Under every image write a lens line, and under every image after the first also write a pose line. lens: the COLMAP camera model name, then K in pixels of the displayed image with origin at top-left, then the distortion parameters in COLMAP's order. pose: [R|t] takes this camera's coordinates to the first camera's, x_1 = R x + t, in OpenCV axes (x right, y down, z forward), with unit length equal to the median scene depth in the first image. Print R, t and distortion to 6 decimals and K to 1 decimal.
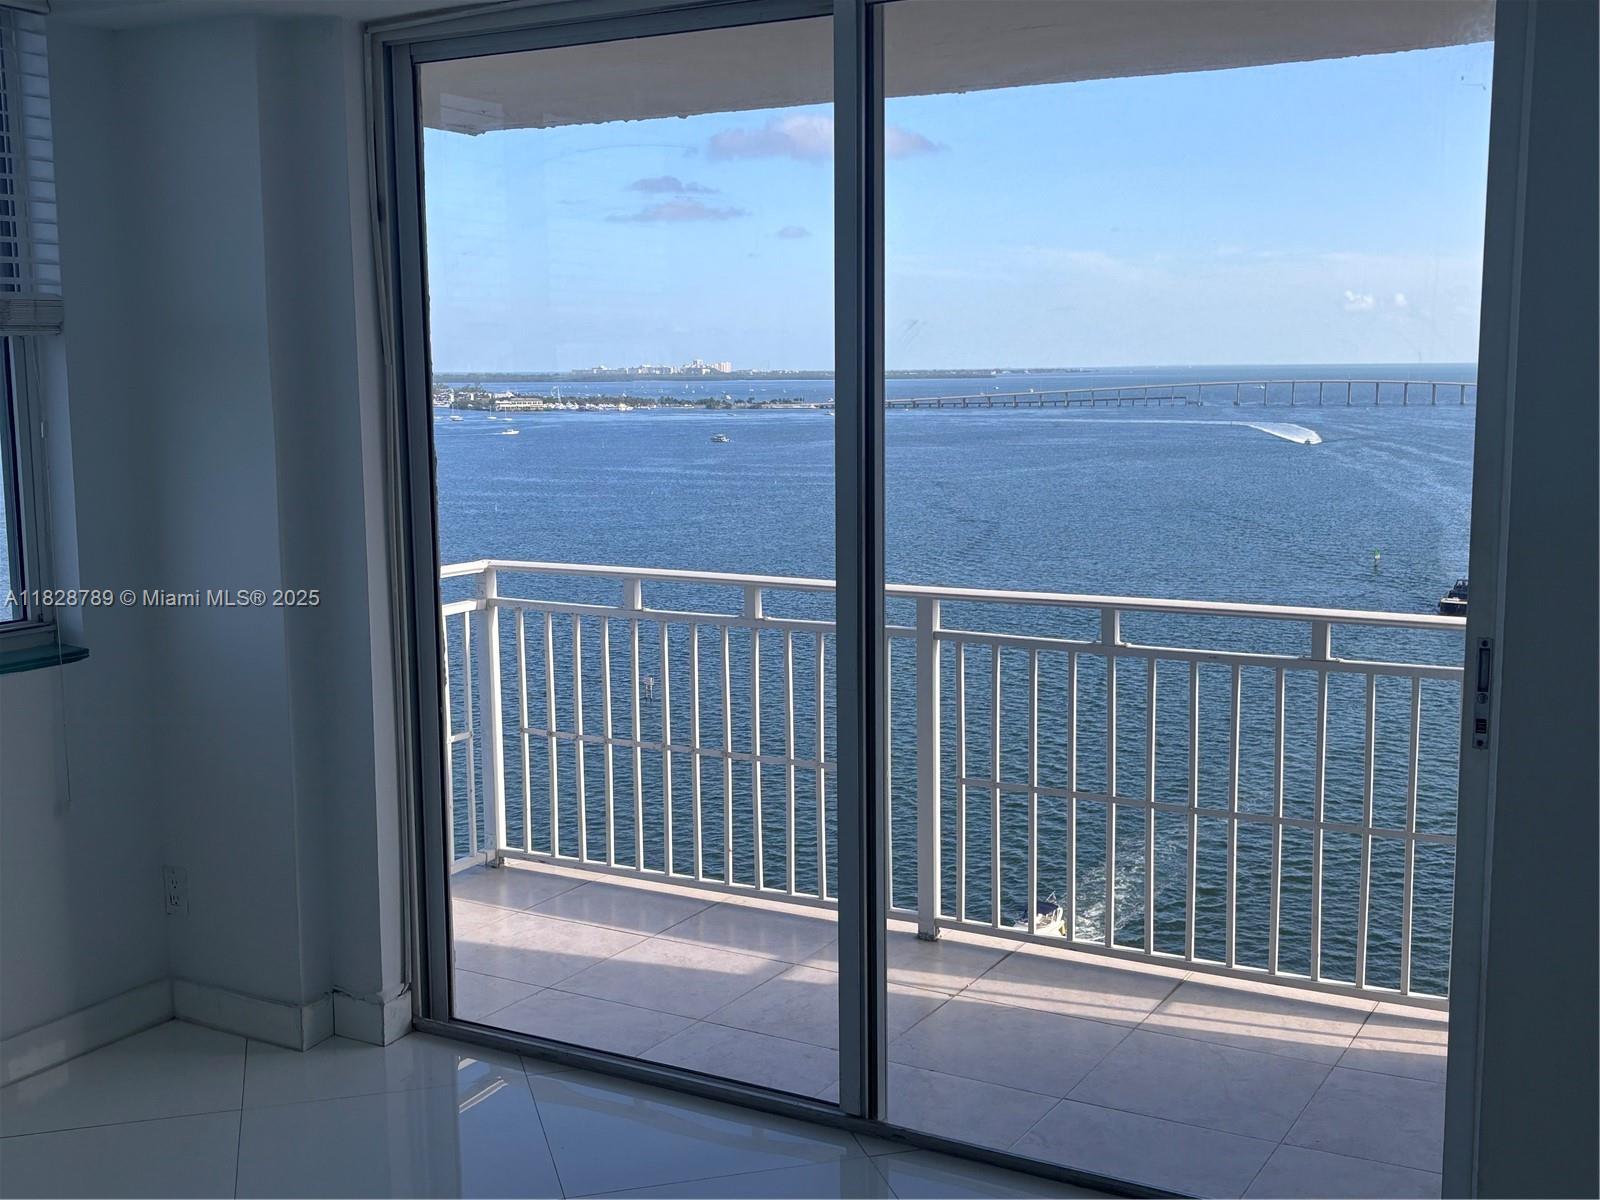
lens RADIAL K [[1772.7, 0, 786.0], [0, 1772.7, 595.9], [0, 0, 1]] dist [0.069053, 0.000000]
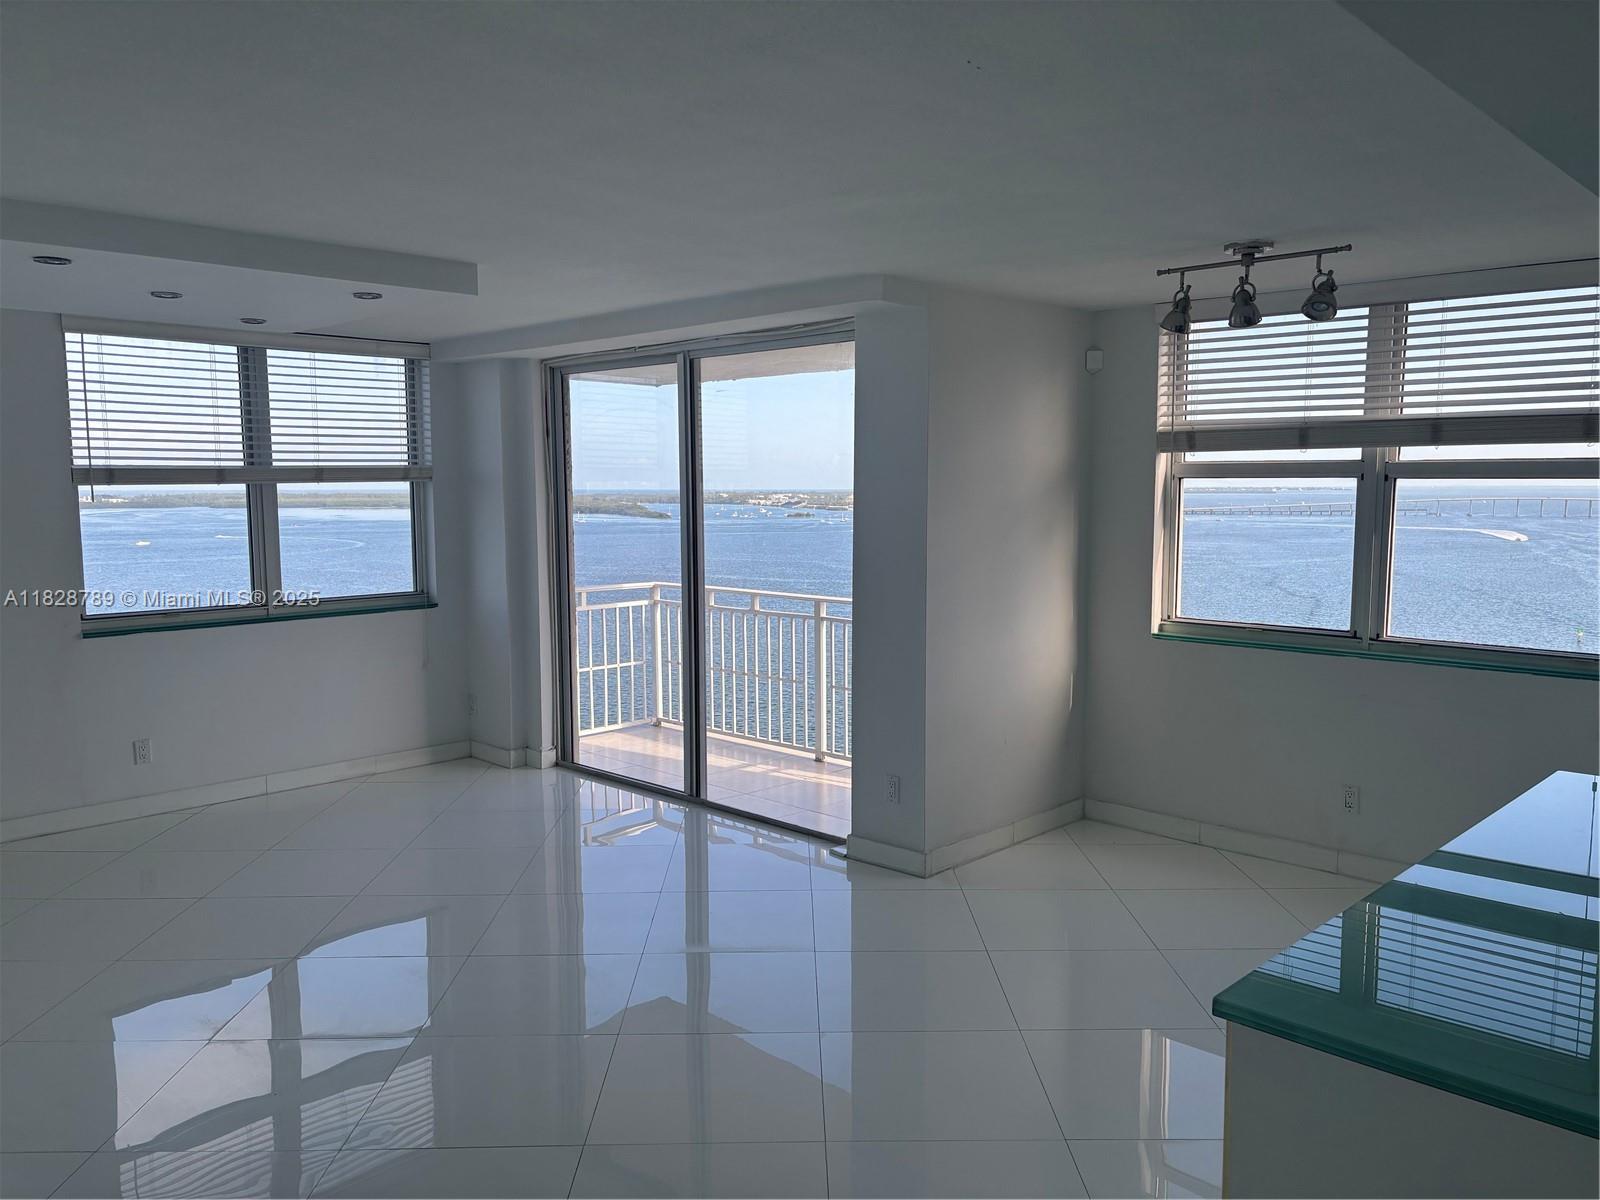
lens RADIAL K [[1210.1, 0, 814.9], [0, 1210.1, 598.9], [0, 0, 1]] dist [0.071775, -0.017251]
pose [[0.970761, 0.030164, -0.238145, 0.508830], [-0.038272, 0.998832, -0.029498, 0.050690], [0.236977, 0.037749, 0.970781, -0.520595]]
